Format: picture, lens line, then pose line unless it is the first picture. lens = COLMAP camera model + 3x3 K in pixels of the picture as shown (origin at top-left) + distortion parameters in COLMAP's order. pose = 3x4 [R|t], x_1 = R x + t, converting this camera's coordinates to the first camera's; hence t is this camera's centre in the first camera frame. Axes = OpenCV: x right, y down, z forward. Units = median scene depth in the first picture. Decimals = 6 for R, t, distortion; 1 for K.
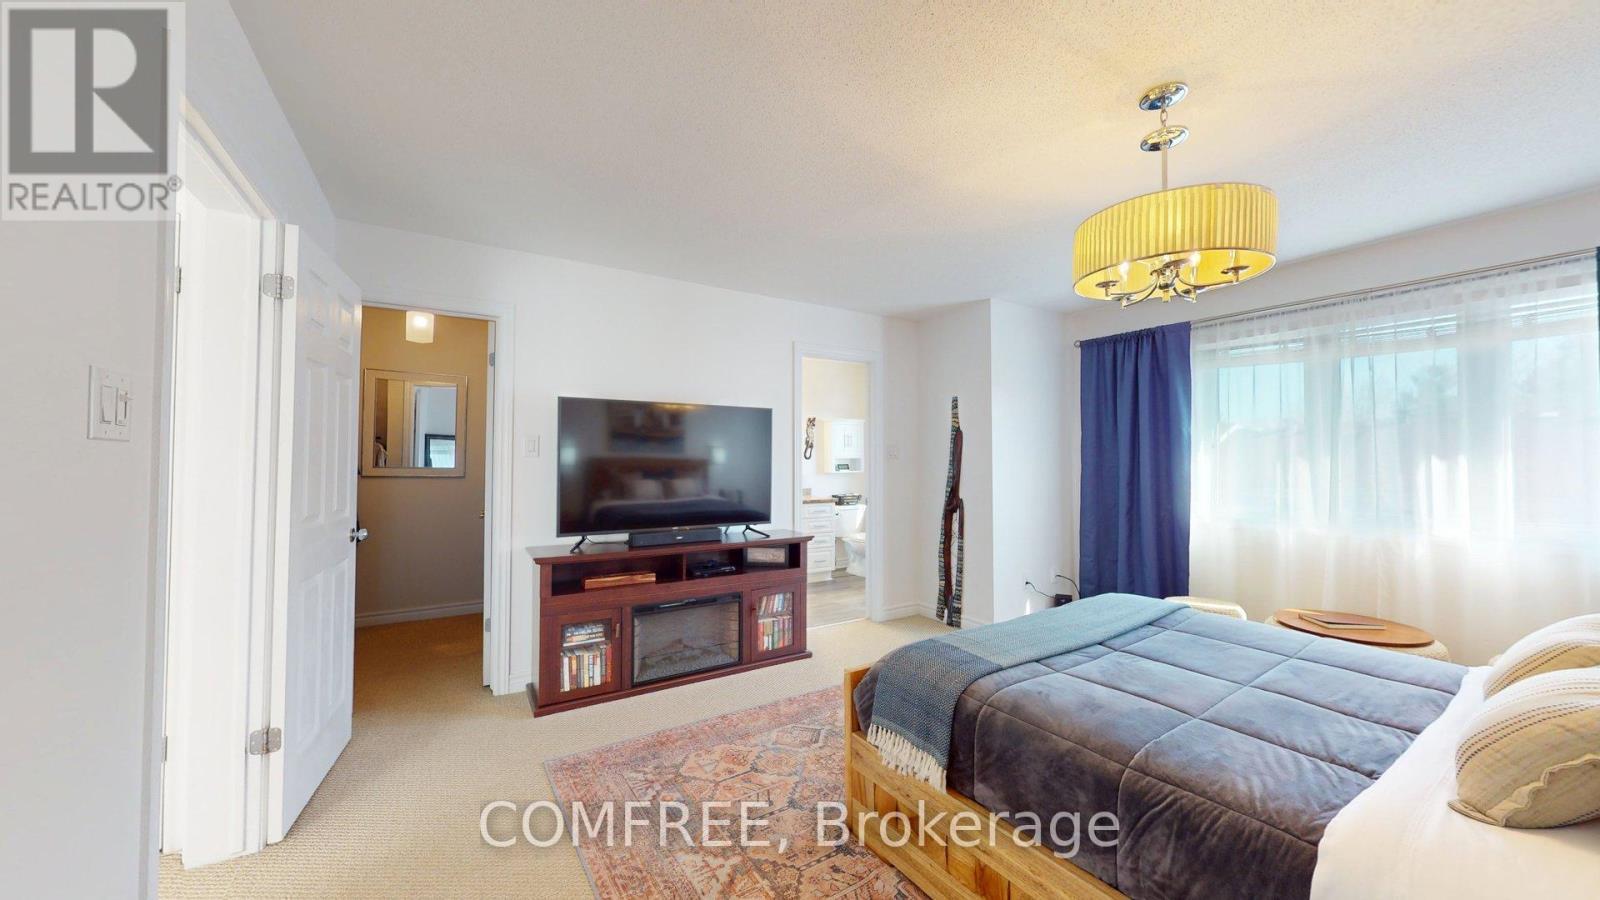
lens RADIAL K [[552.8, 0, 799.9], [0, 552.8, 451.2], [0, 0, 1]] dist [-0.002566, 0.000052]
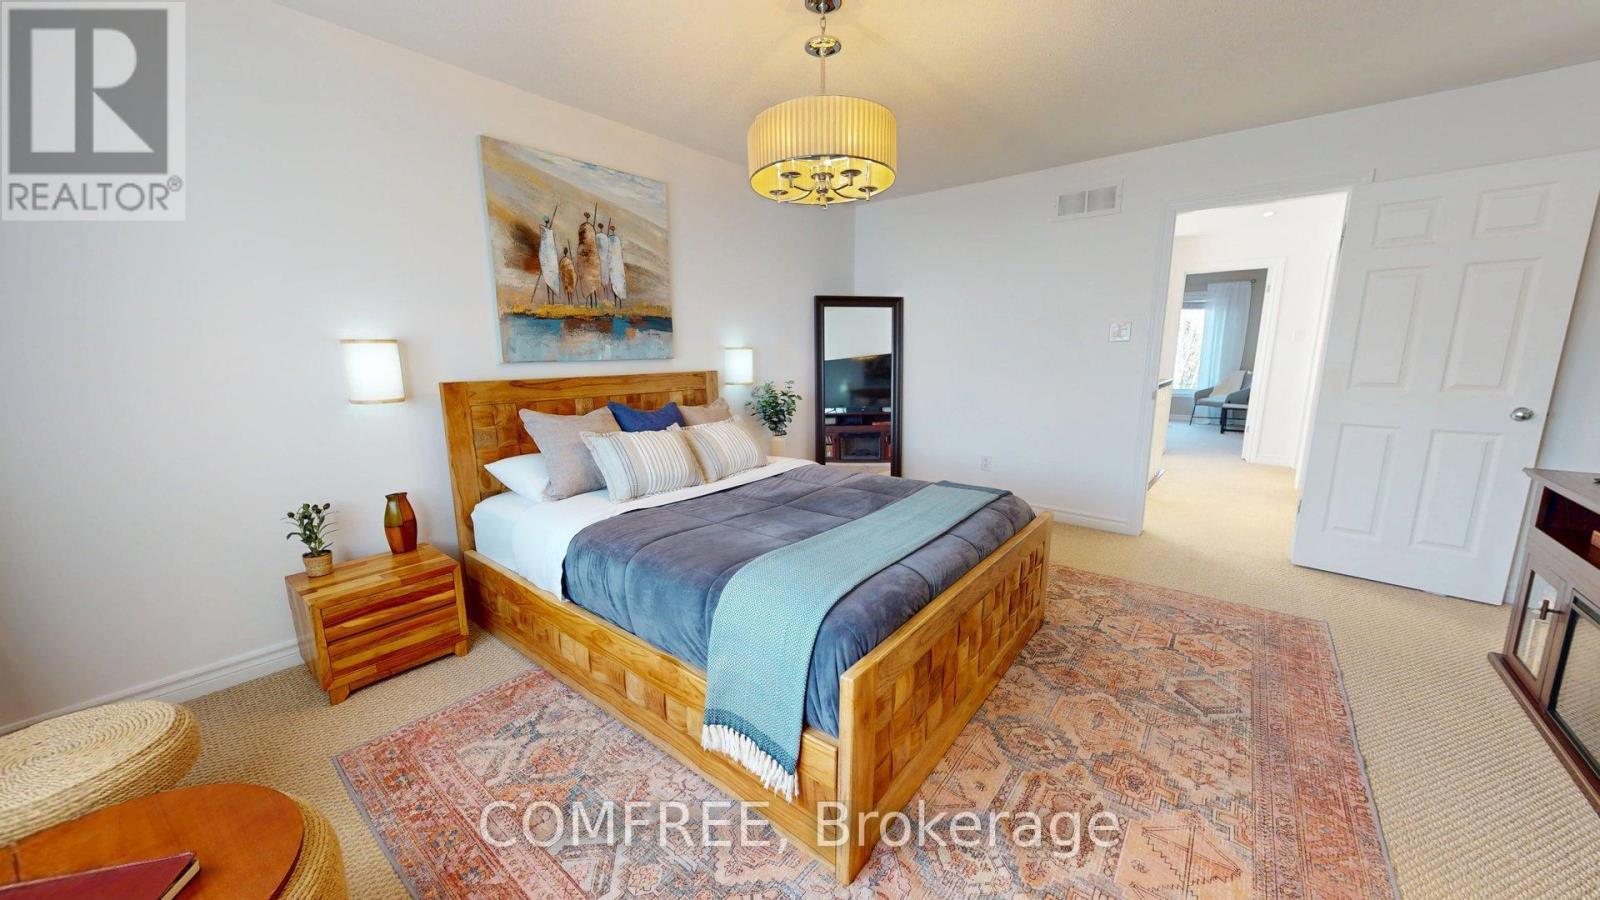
lens RADIAL K [[552.8, 0, 799.9], [0, 552.8, 451.2], [0, 0, 1]] dist [-0.002566, 0.000052]
pose [[-0.945889, 0.062546, -0.318404, 0.512599], [0.013456, 0.987964, 0.154099, 0.026851], [0.324210, 0.141476, -0.935346, 0.987949]]
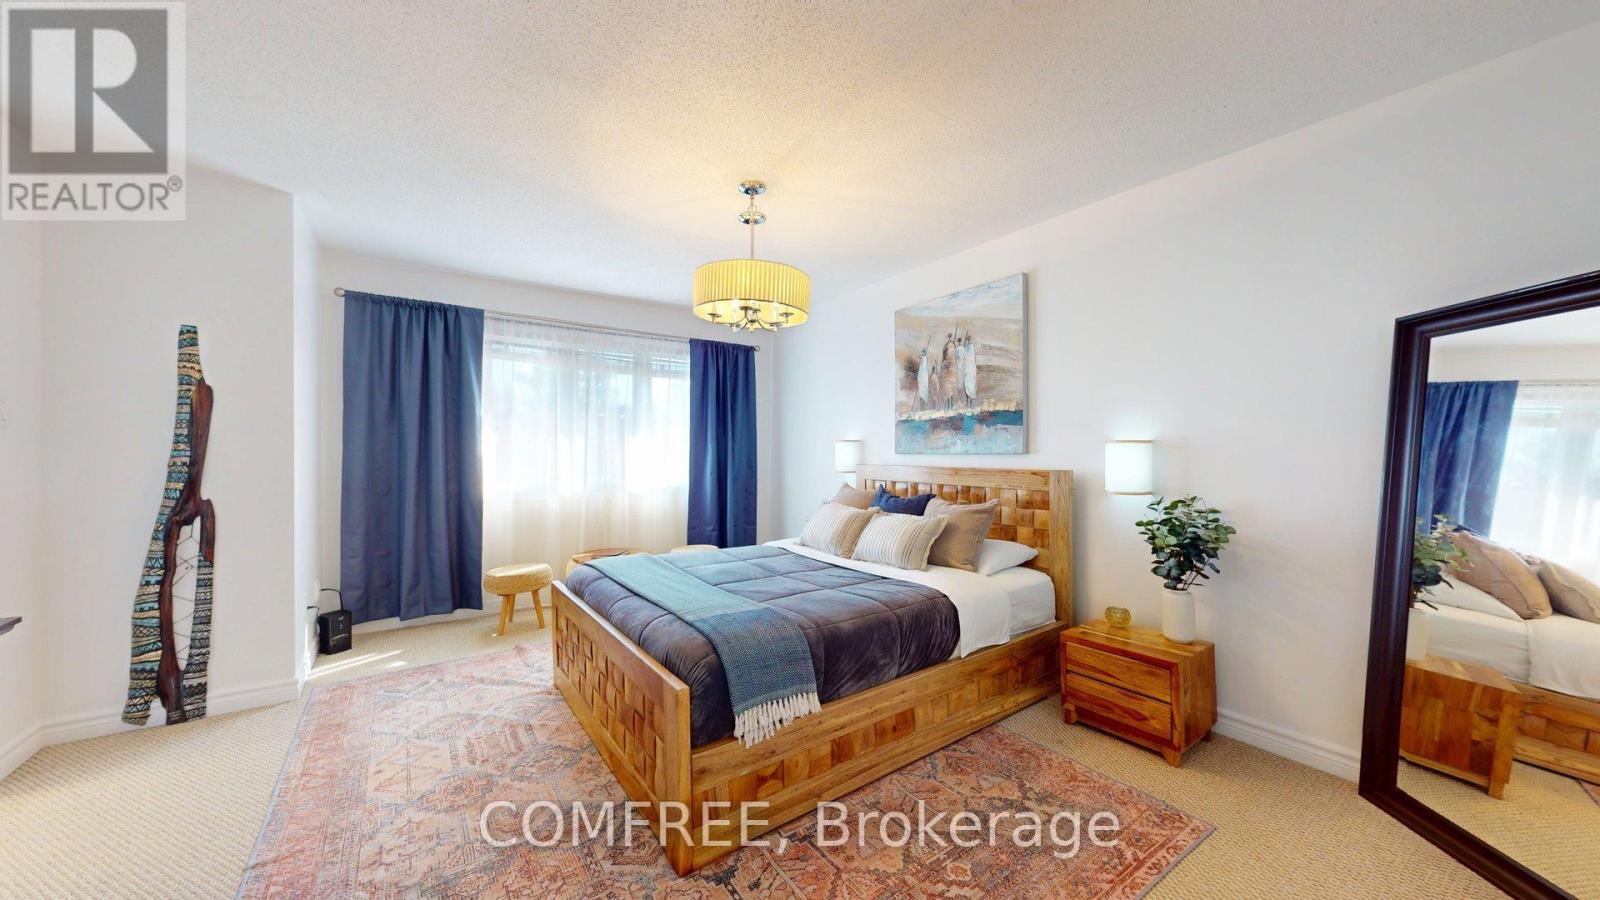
lens RADIAL K [[552.8, 0, 799.9], [0, 552.8, 451.2], [0, 0, 1]] dist [-0.002566, 0.000052]
pose [[-0.056481, -0.002396, 0.998401, -0.370634], [-0.026609, 0.999646, 0.000893, 0.017797], [-0.998049, -0.026516, -0.056525, 0.437384]]
